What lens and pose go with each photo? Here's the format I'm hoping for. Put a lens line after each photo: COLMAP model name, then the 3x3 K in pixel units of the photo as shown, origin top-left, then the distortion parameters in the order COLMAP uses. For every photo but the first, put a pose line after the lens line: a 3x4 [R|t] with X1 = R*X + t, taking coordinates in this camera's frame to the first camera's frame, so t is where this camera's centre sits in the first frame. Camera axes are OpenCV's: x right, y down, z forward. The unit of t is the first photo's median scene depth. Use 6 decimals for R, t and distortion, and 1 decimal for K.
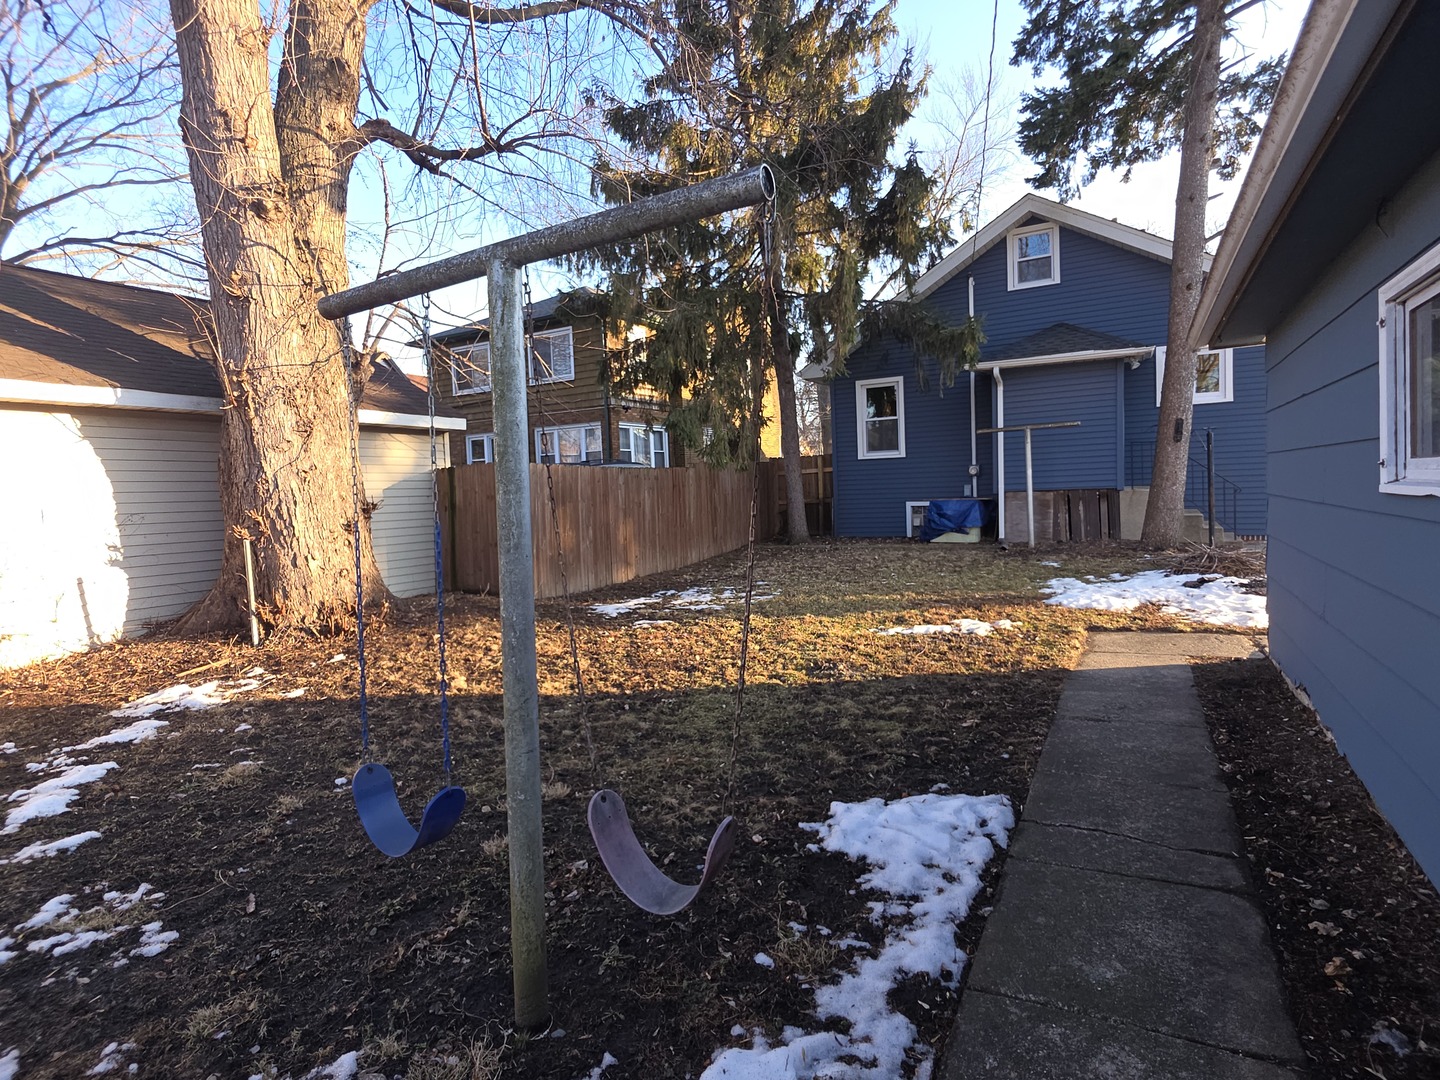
lens RADIAL K [[748.5, 0, 722.8], [0, 748.5, 530.7], [0, 0, 1]] dist [0.001407, 0.000158]
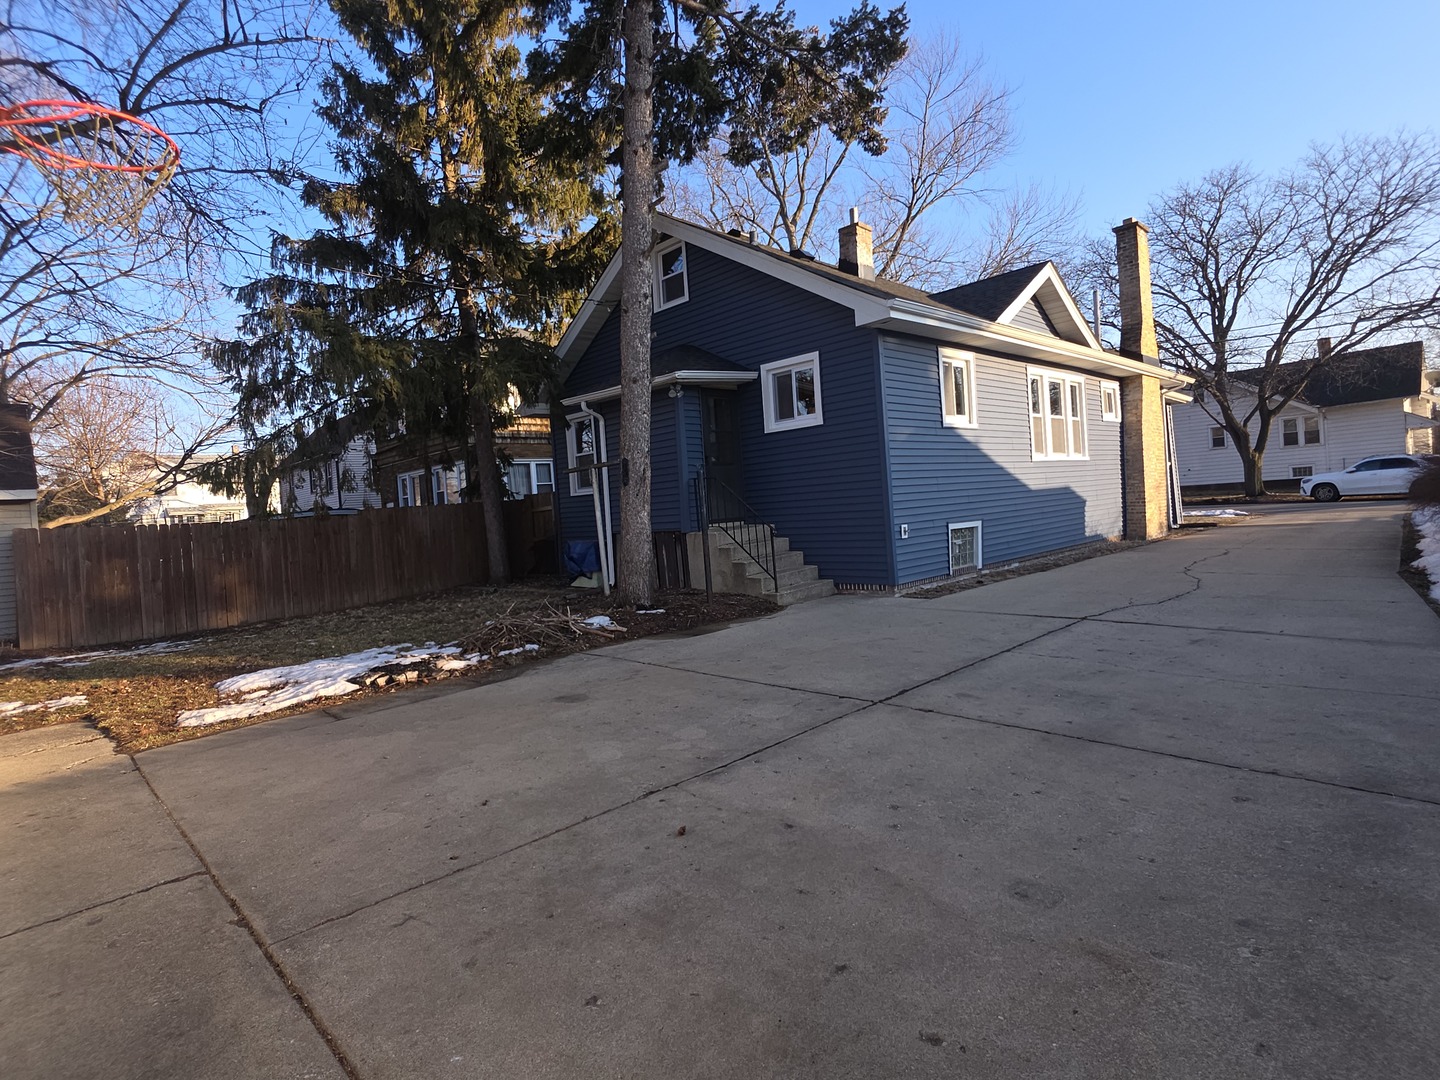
lens RADIAL K [[748.5, 0, 722.8], [0, 748.5, 530.7], [0, 0, 1]] dist [0.001407, 0.000158]
pose [[0.953926, -0.015985, -0.299617, 0.785028], [0.014741, 0.999871, -0.006410, -0.048117], [0.299681, 0.001698, 0.954038, 0.152964]]
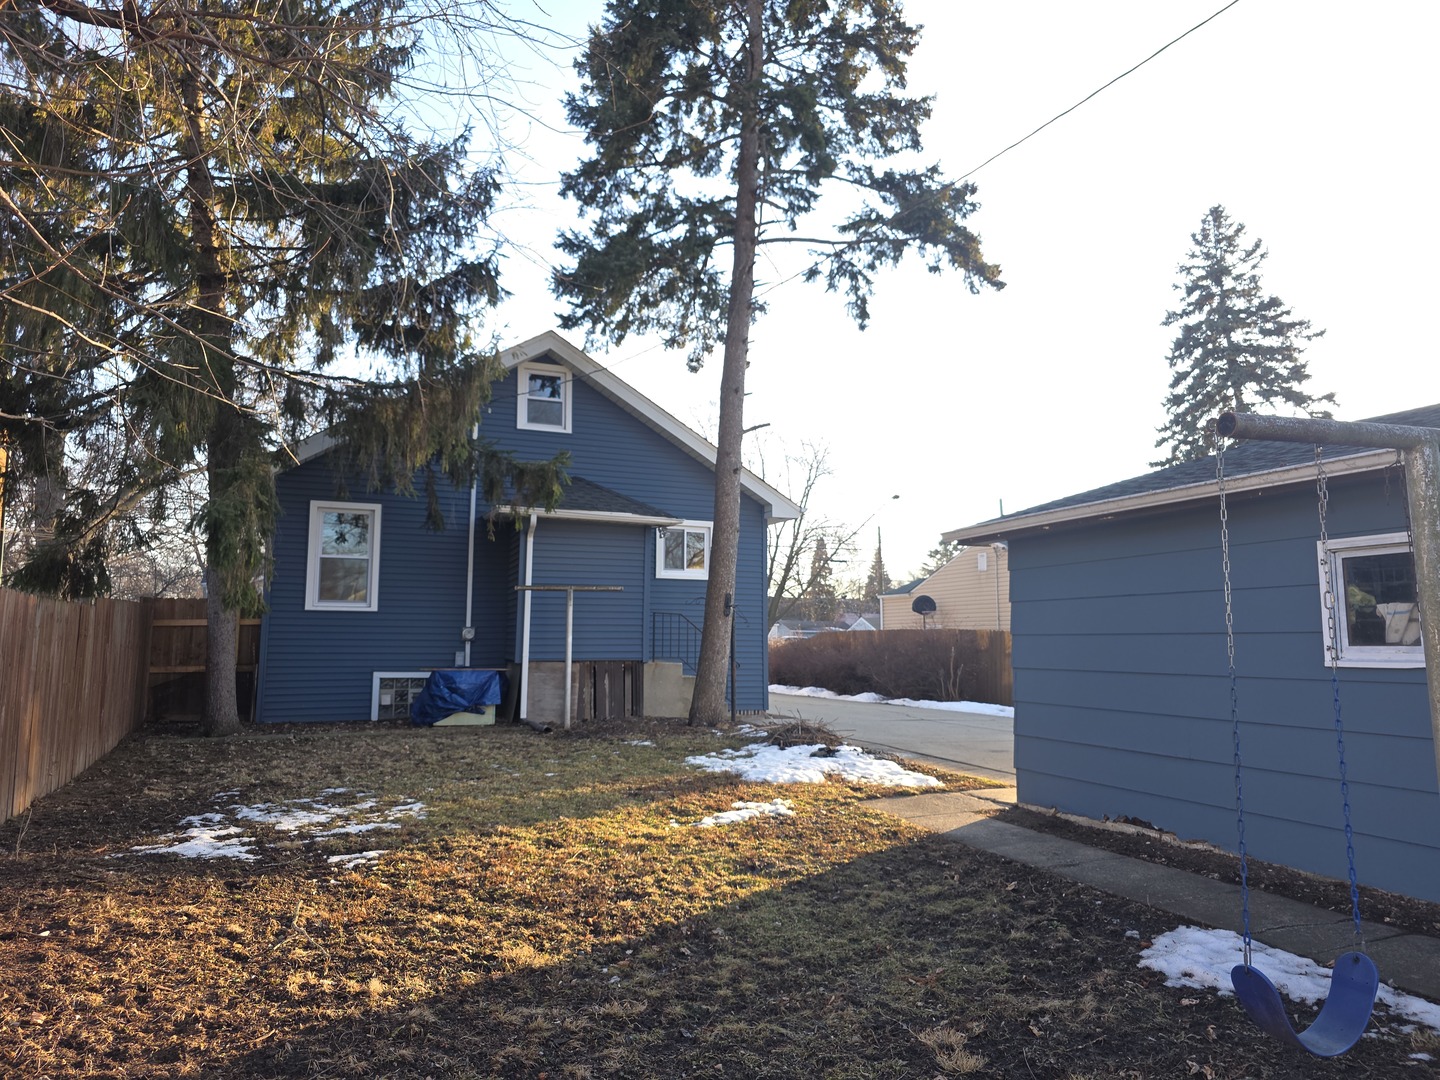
lens RADIAL K [[971.1, 0, 720.2], [0, 971.1, 553.1], [0, 0, 1]] dist [0.078310, -0.086450]
pose [[0.624354, 0.115822, 0.772507, -0.344168], [0.015200, 0.986958, -0.160260, 0.006264], [-0.780994, 0.111801, 0.614450, 0.149067]]
